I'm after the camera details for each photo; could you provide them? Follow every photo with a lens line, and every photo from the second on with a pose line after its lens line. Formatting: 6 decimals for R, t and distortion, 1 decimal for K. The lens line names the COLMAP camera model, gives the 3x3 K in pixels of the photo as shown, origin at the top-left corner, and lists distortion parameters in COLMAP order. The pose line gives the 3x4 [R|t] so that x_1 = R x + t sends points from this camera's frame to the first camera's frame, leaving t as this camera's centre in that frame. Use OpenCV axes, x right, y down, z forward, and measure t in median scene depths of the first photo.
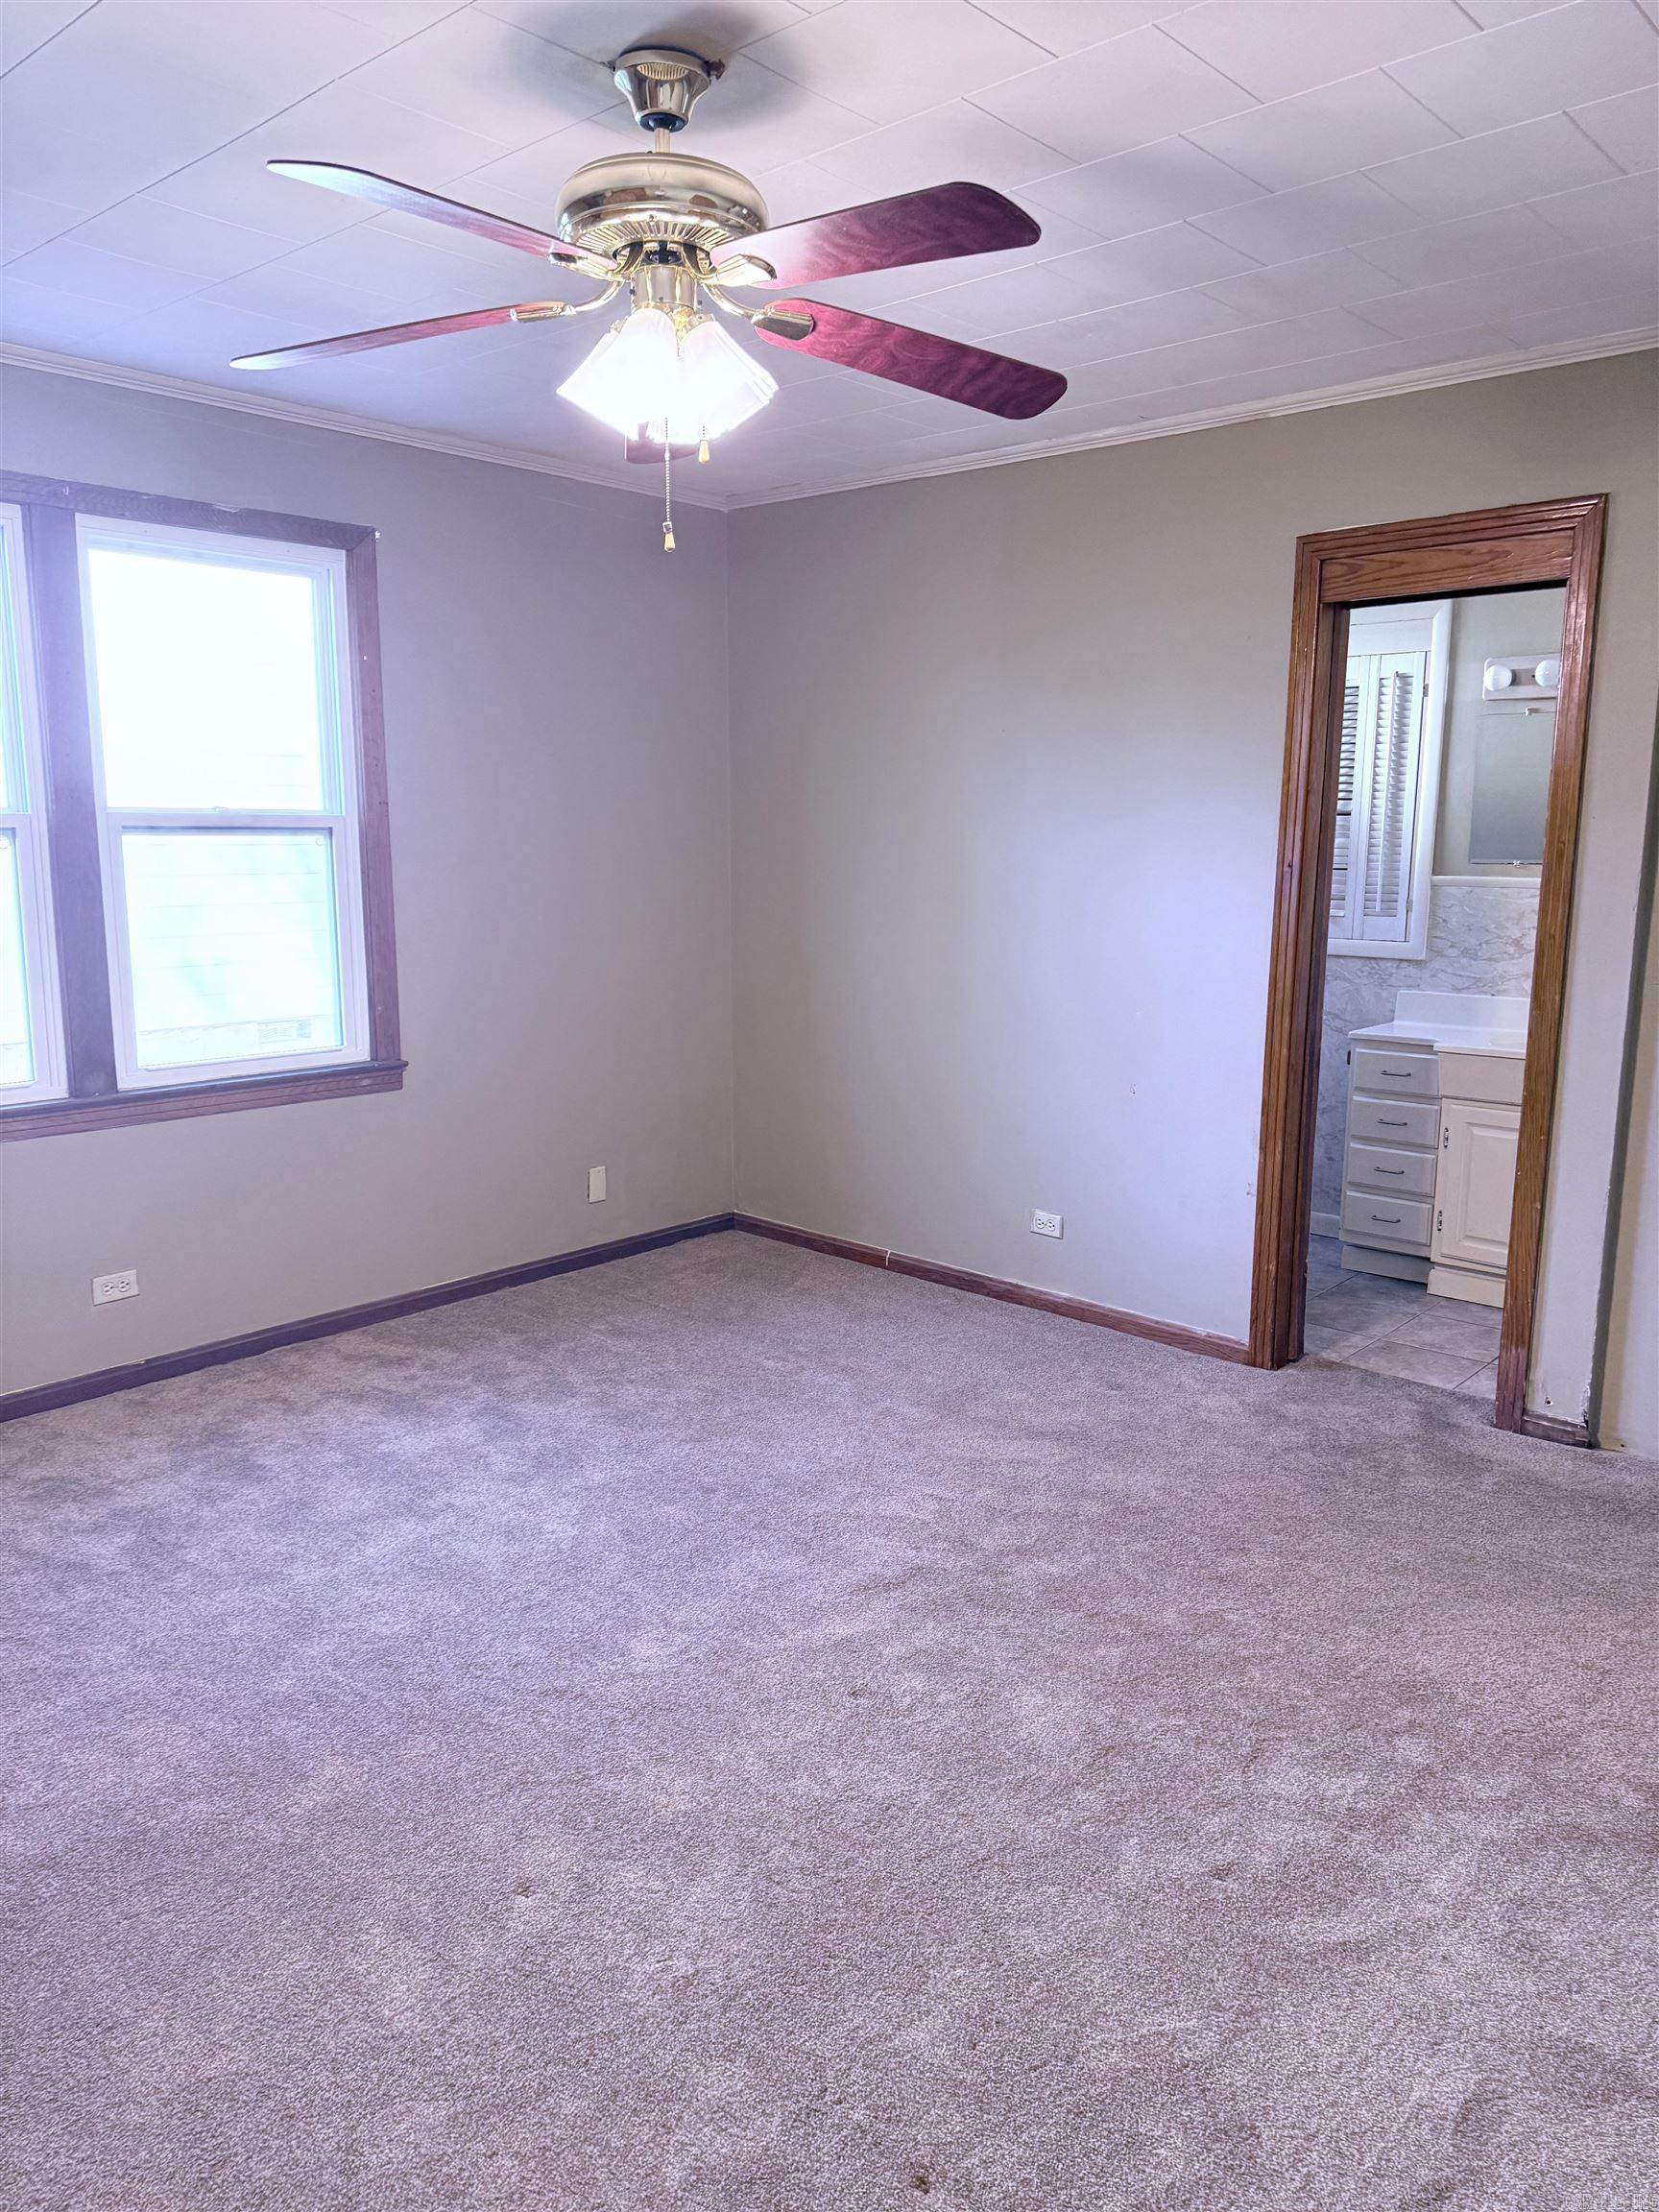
lens RADIAL K [[1562.5, 0, 830.8], [0, 1562.5, 1105.6], [0, 0, 1]] dist [0.001664, -0.000886]
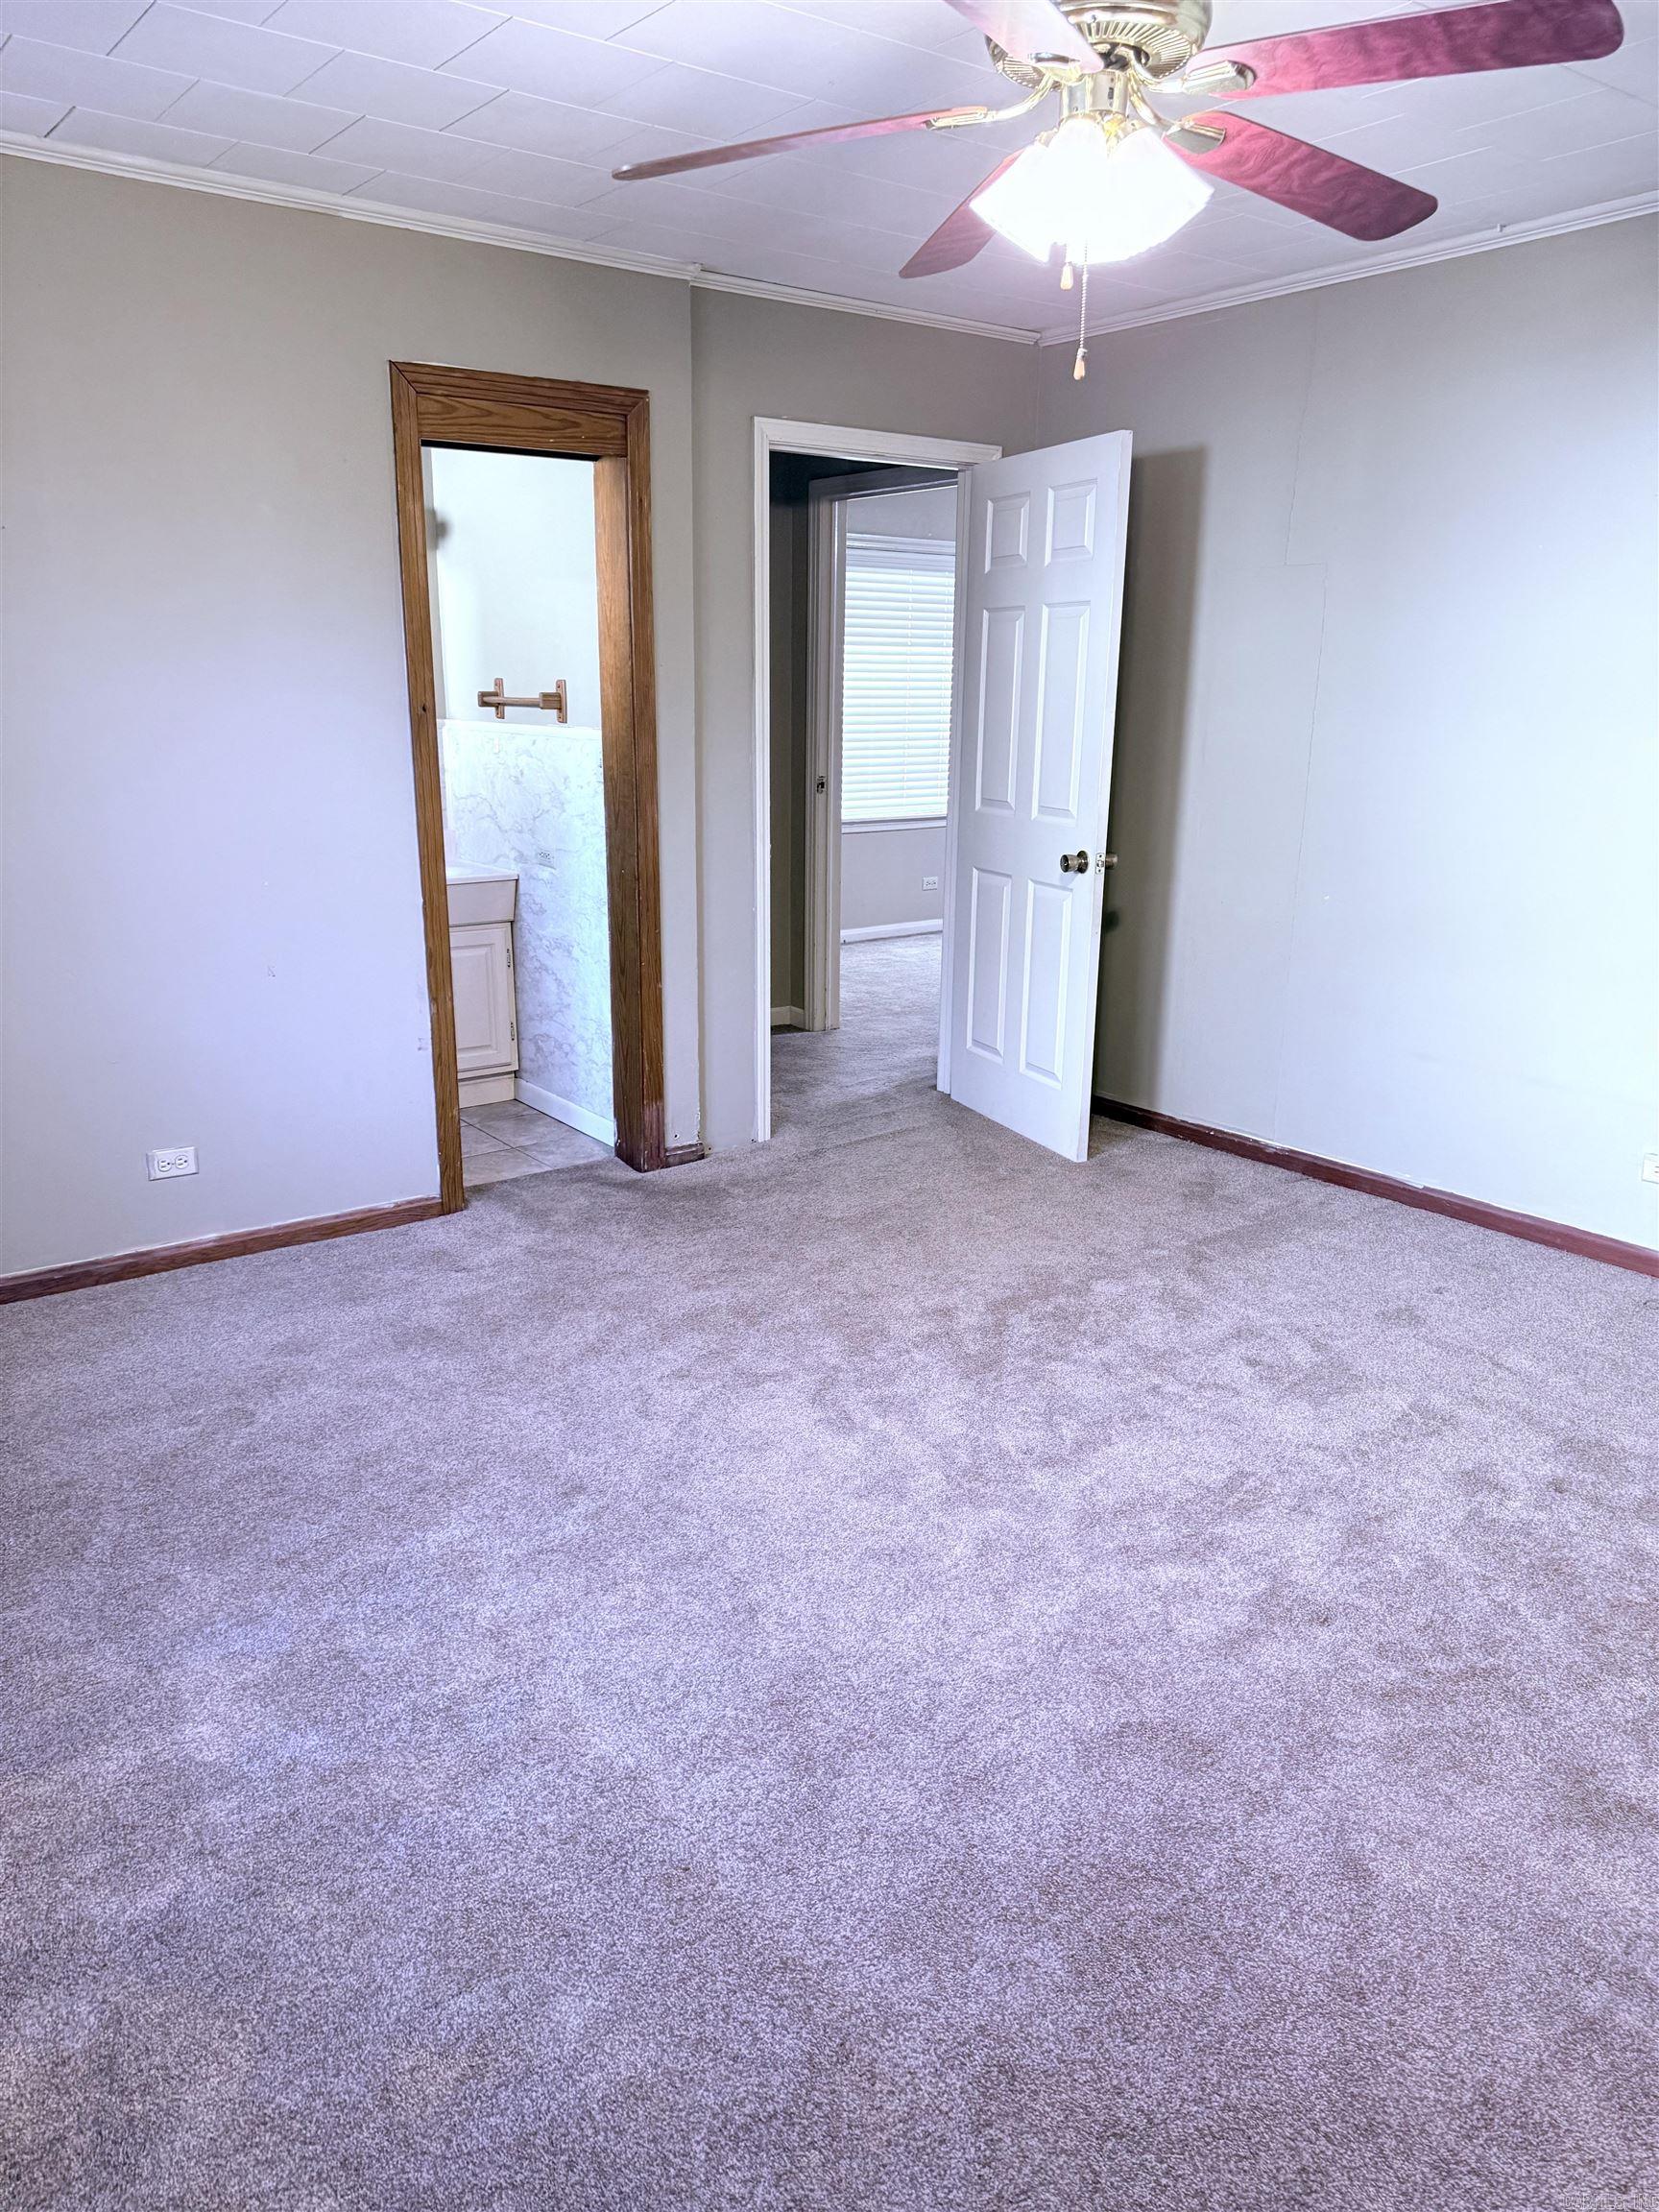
lens RADIAL K [[1562.5, 0, 830.6], [0, 1562.5, 1109.4], [0, 0, 1]] dist [0.001664, -0.000886]
pose [[0.179142, -0.265545, 0.947309, -0.623576], [0.170529, 0.956691, 0.235927, -0.094327], [-0.968931, 0.119279, 0.216667, 0.529630]]
